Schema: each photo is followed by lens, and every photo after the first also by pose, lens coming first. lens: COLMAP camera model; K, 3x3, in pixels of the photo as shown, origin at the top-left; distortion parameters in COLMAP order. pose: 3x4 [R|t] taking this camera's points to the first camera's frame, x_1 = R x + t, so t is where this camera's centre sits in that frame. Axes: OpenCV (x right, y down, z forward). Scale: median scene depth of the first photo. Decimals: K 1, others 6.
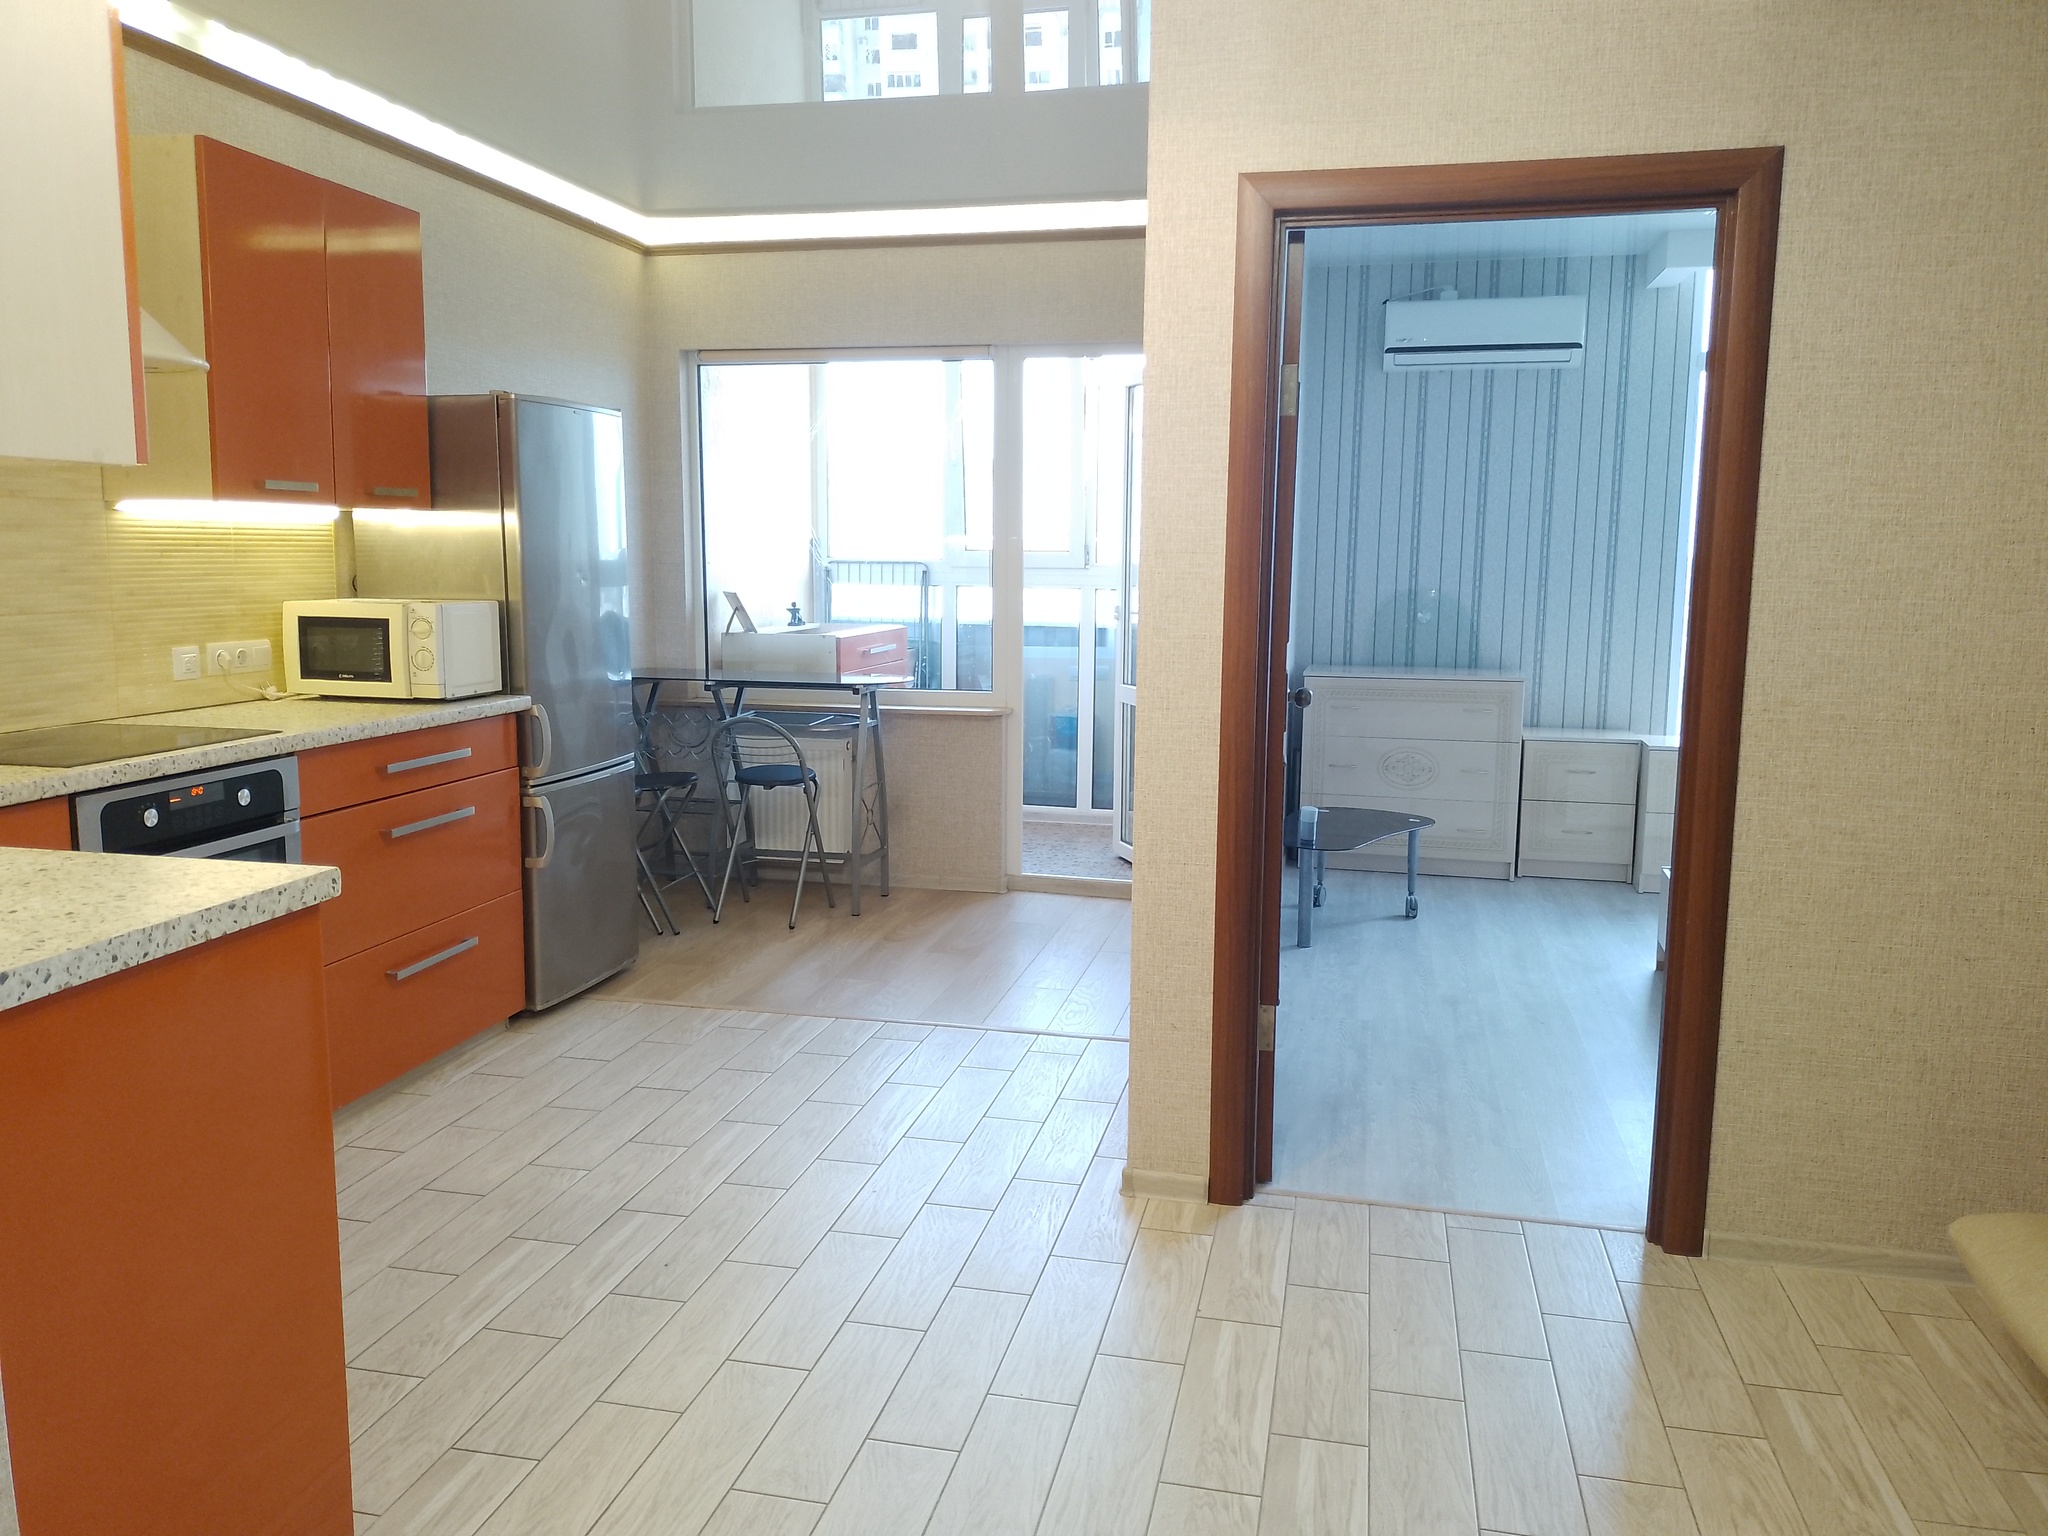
lens RADIAL K [[1523.6, 0, 1031.7], [0, 1523.6, 751.3], [0, 0, 1]] dist [0.077163, -0.109597]
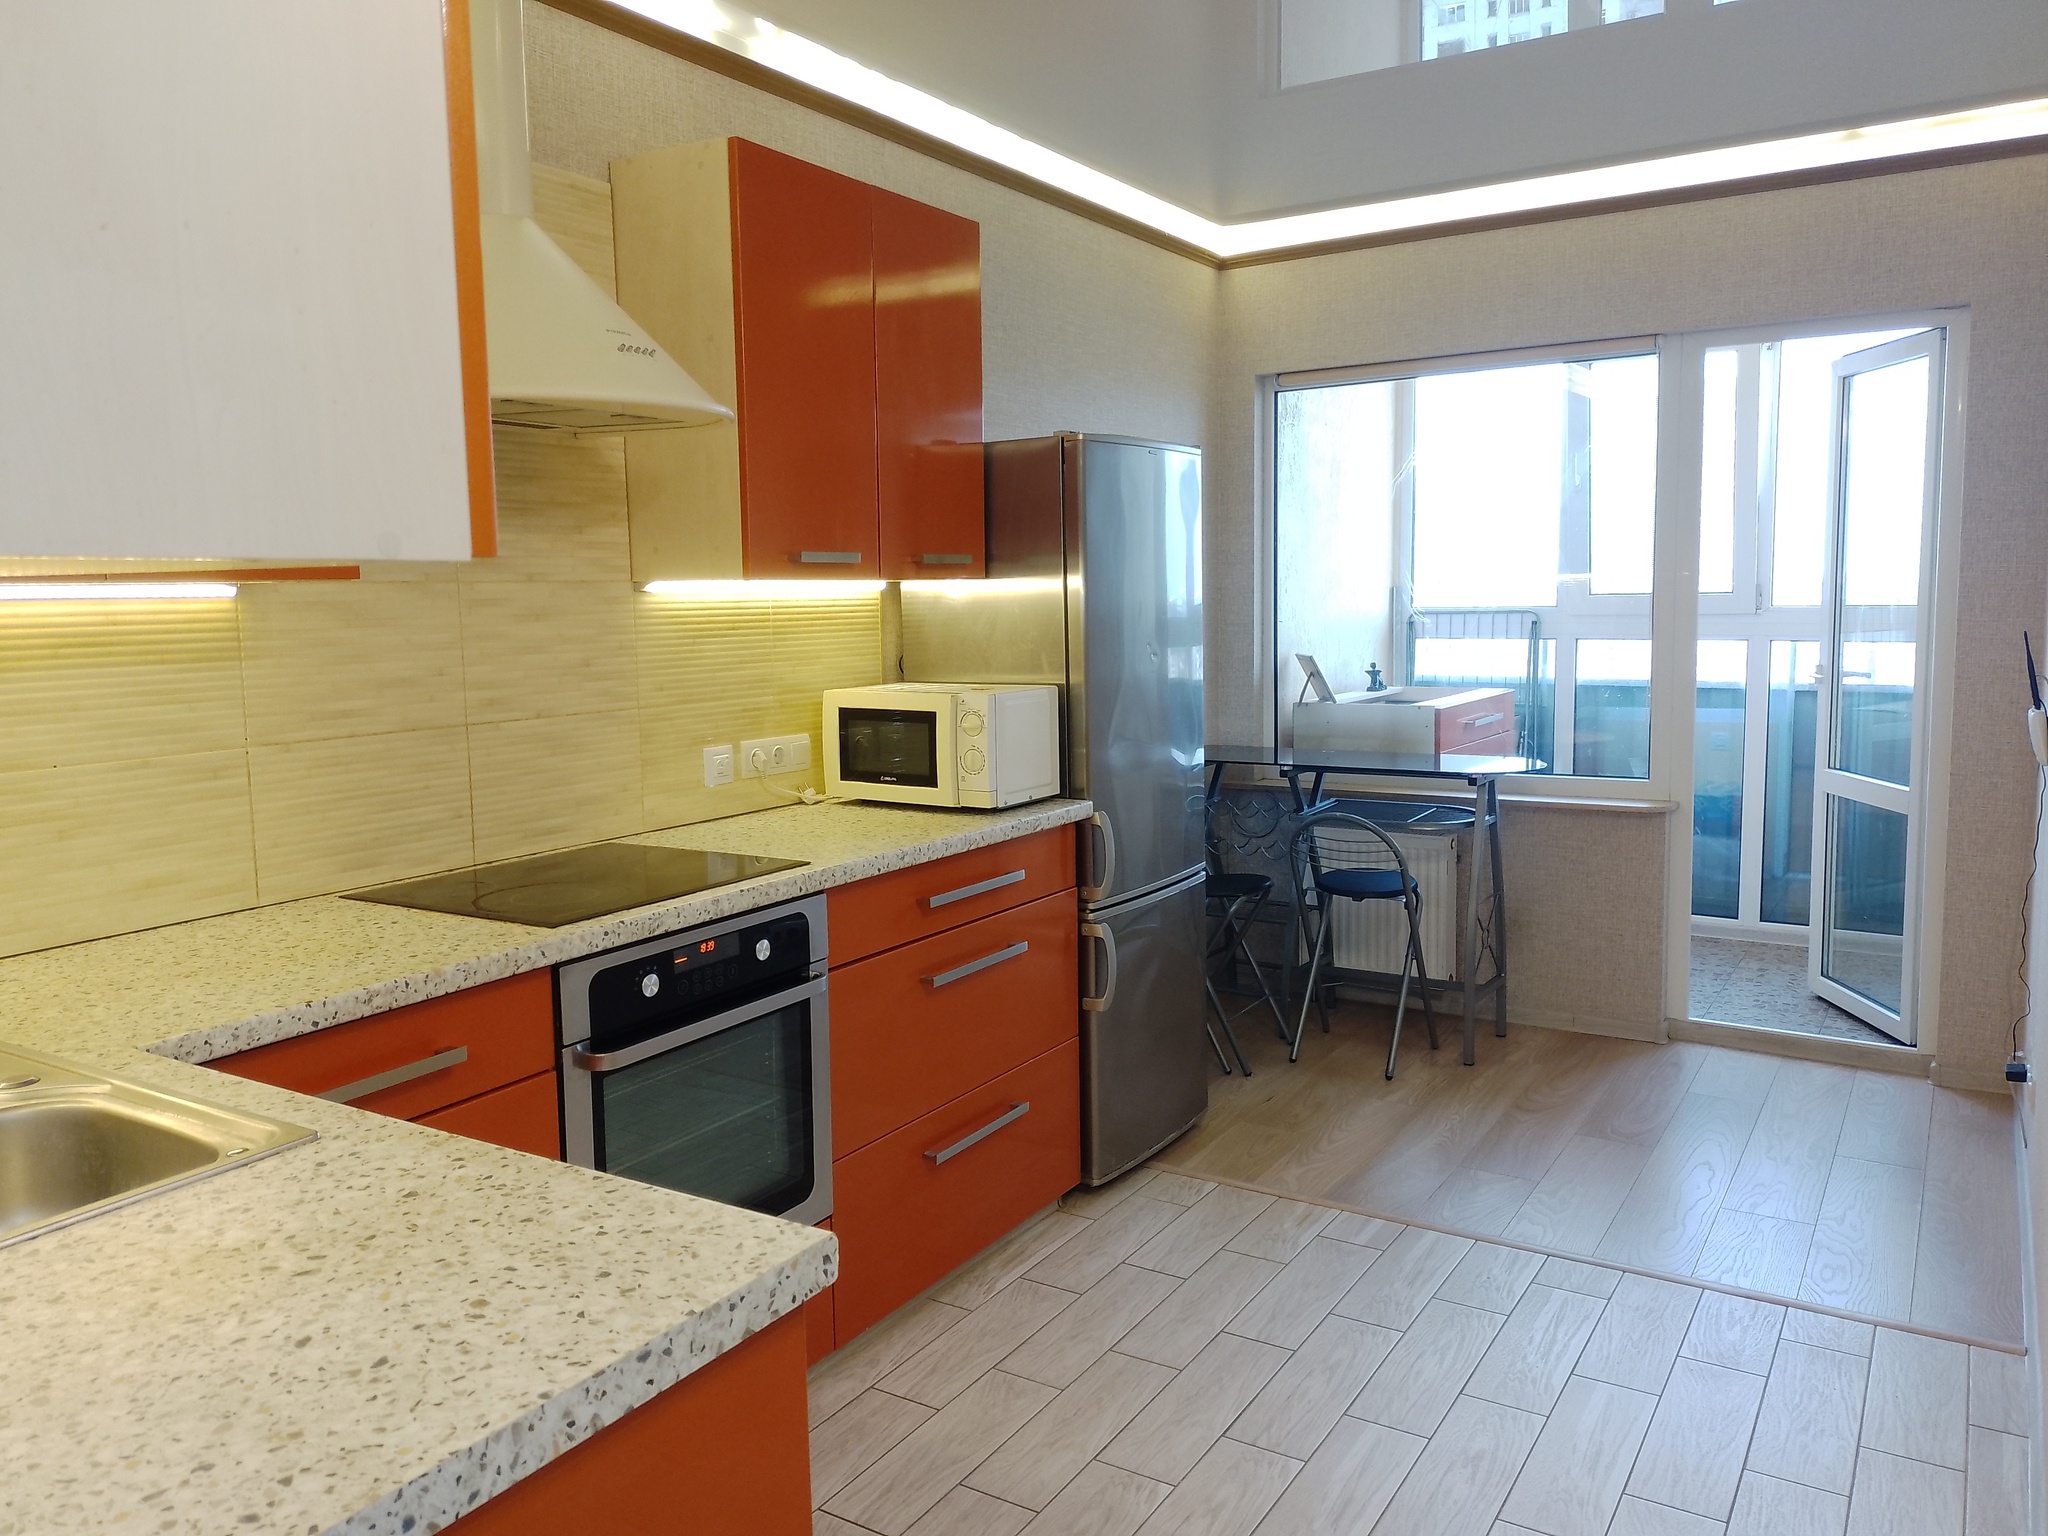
lens RADIAL K [[1523.6, 0, 1027.3], [0, 1523.6, 752.2], [0, 0, 1]] dist [0.077163, -0.109597]
pose [[0.943122, 0.009719, -0.332304, -0.090367], [-0.017796, 0.999615, -0.021268, -0.043930], [0.331969, 0.025972, 0.942933, 0.224358]]
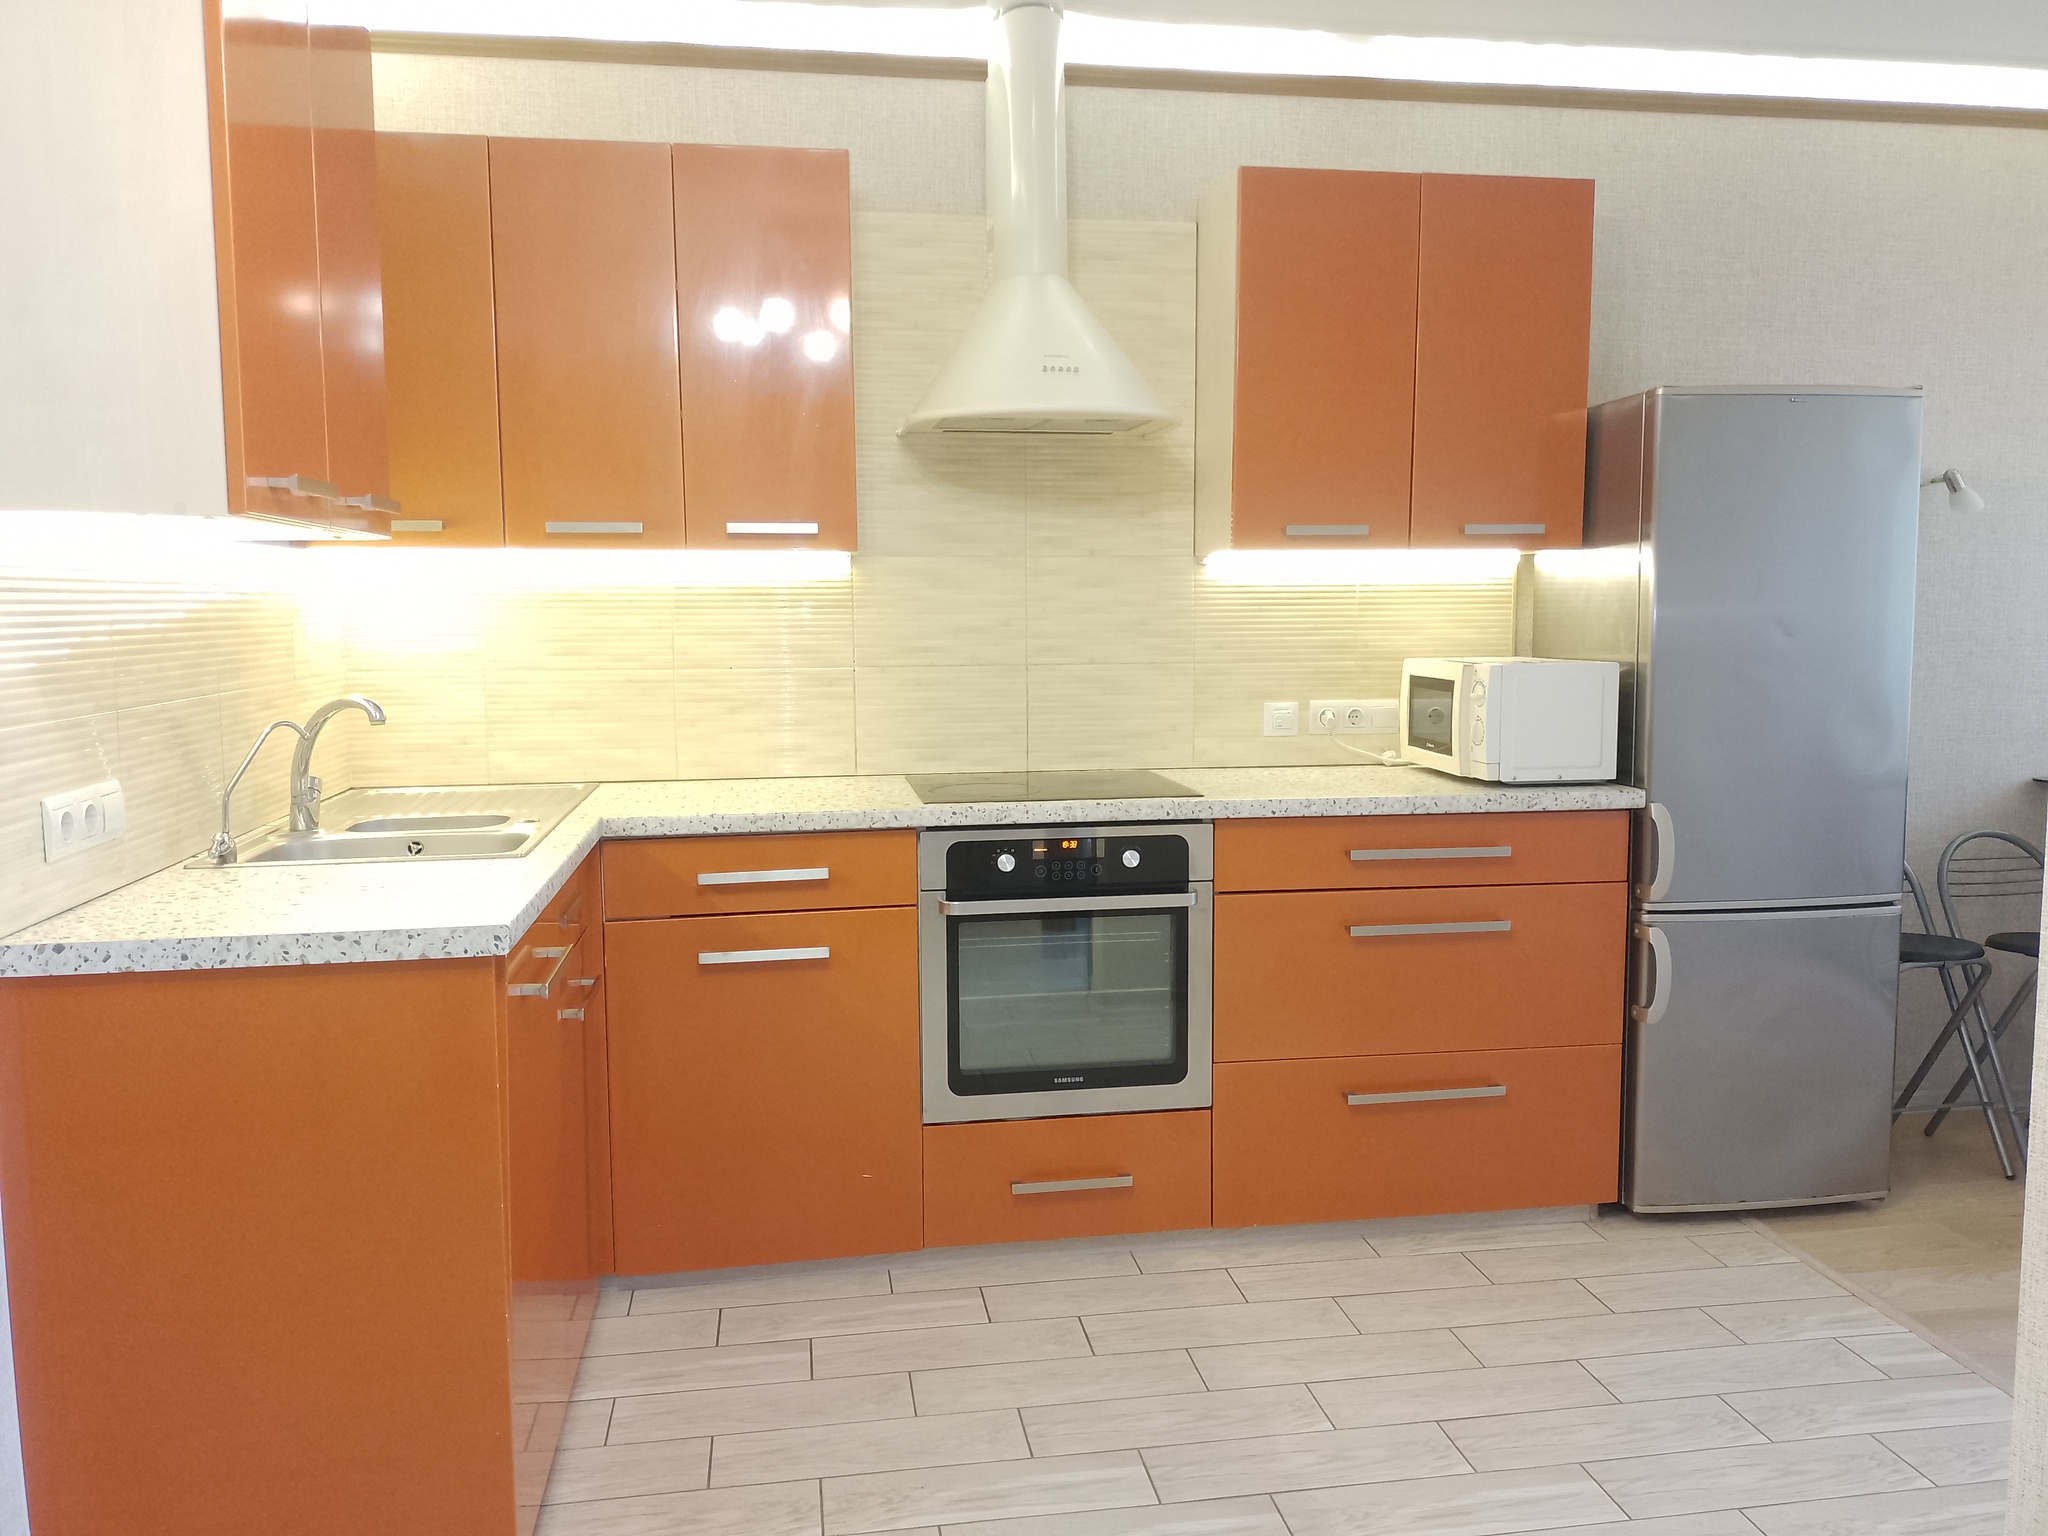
lens RADIAL K [[1523.6, 0, 1015.2], [0, 1523.6, 748.0], [0, 0, 1]] dist [0.077163, -0.109597]
pose [[0.362382, 0.074532, -0.929045, 0.253166], [-0.113033, 0.992954, 0.035570, -0.048267], [0.925150, 0.092123, 0.368254, 0.437664]]
